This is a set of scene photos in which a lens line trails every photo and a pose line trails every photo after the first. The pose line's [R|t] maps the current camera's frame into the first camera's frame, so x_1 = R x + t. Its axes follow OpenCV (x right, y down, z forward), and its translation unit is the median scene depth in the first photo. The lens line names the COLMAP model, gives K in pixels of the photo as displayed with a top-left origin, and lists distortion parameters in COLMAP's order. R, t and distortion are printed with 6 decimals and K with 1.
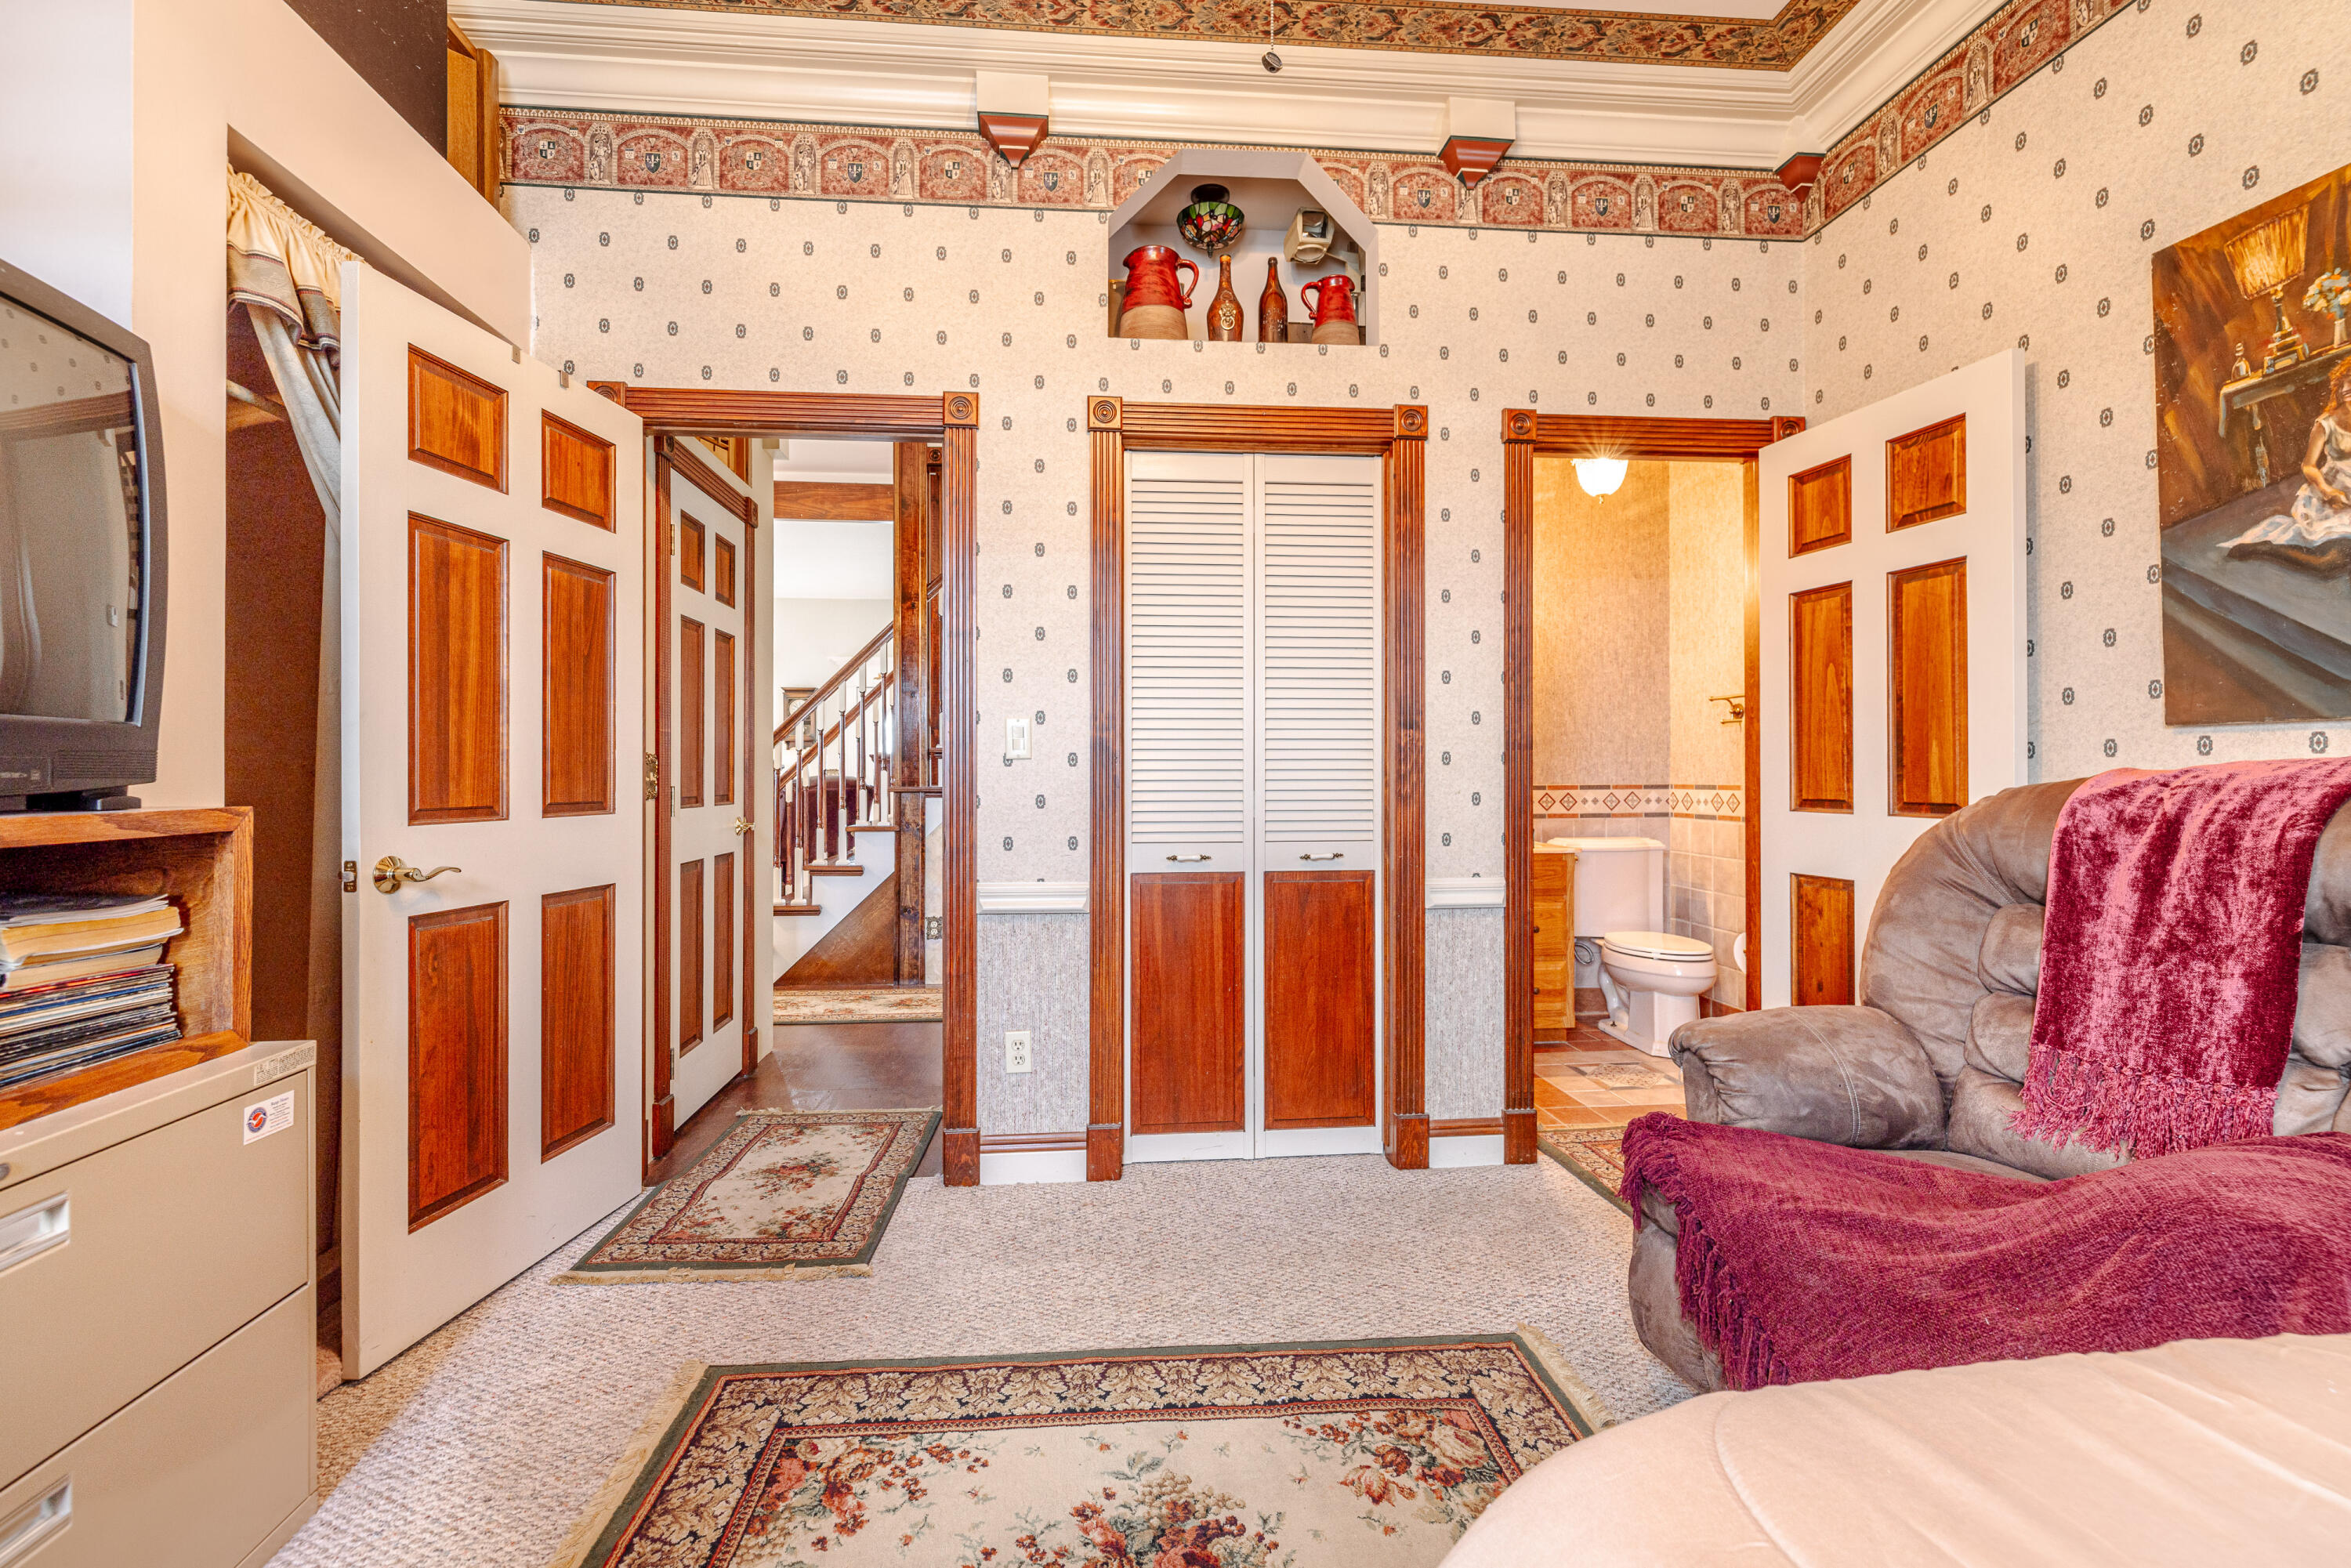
lens RADIAL K [[999.4, 0, 1160.3], [0, 999.4, 777.9], [0, 0, 1]] dist [0.025431, 0.000123]
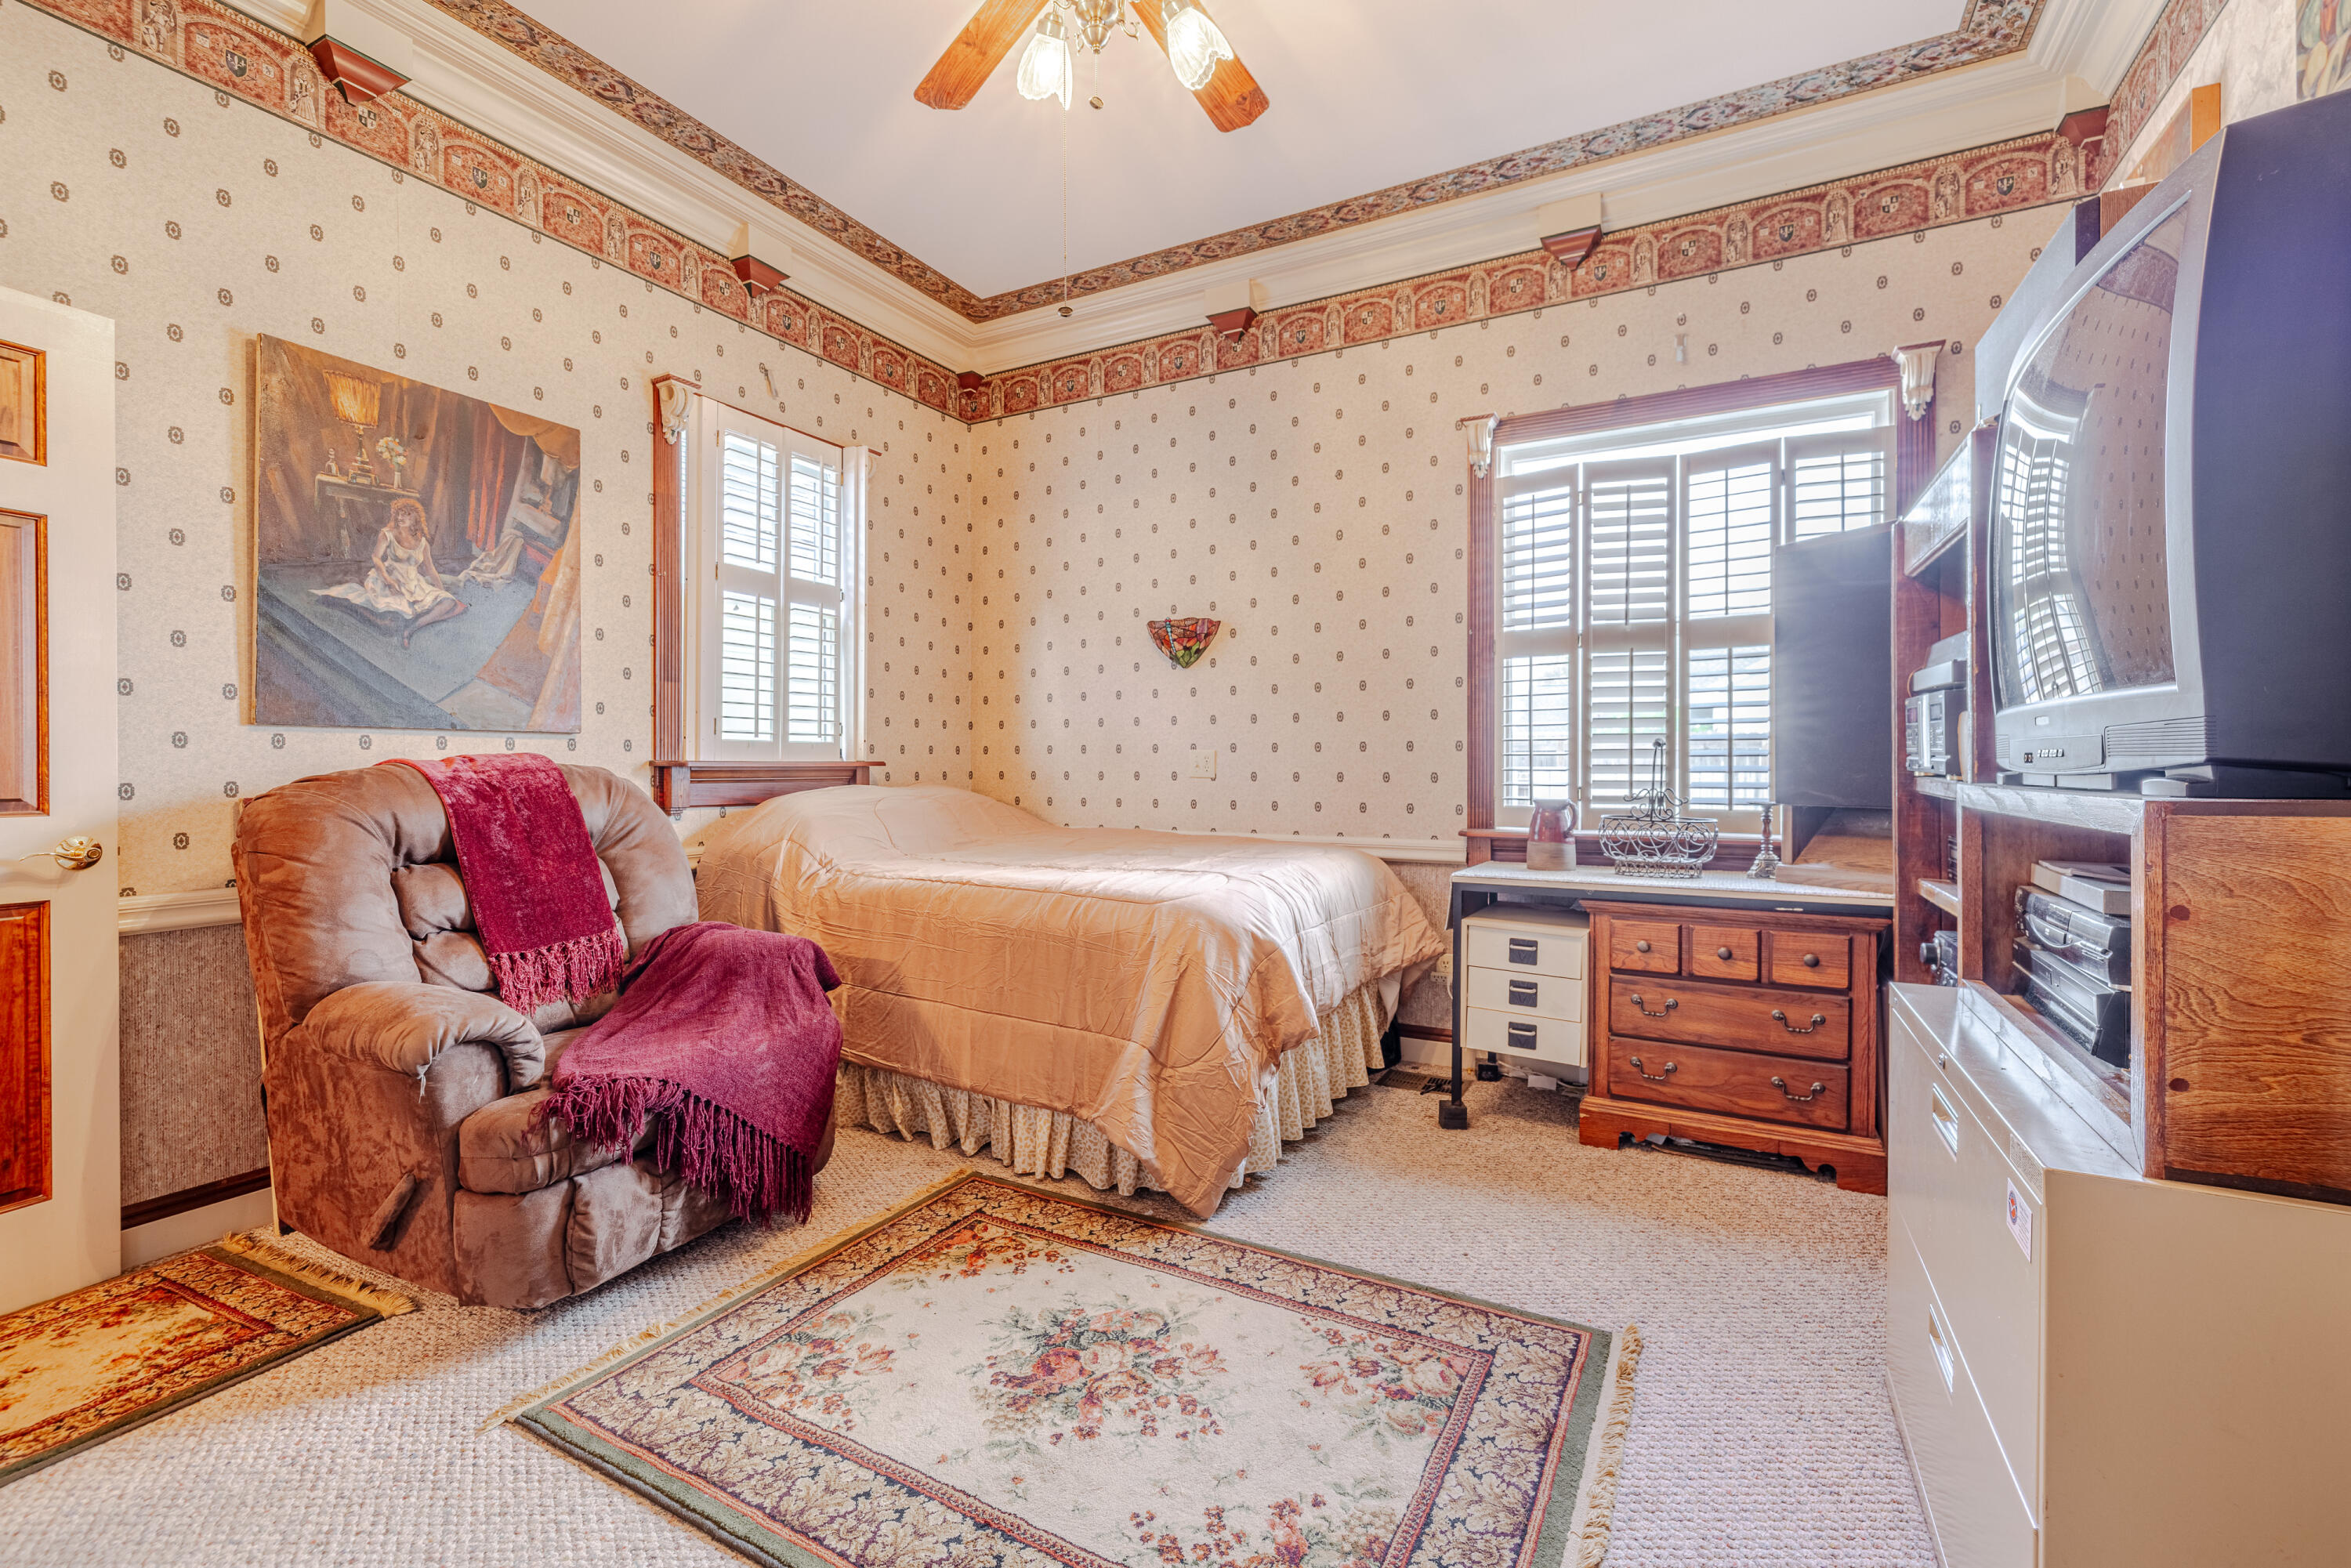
lens RADIAL K [[999.3, 0, 1168.8], [0, 999.3, 779.7], [0, 0, 1]] dist [0.003468, -0.001069]
pose [[-0.830593, 0.011144, 0.556768, -0.624146], [0.016715, 0.999848, 0.004923, 0.029539], [-0.556629, 0.013395, -0.830653, 1.535140]]
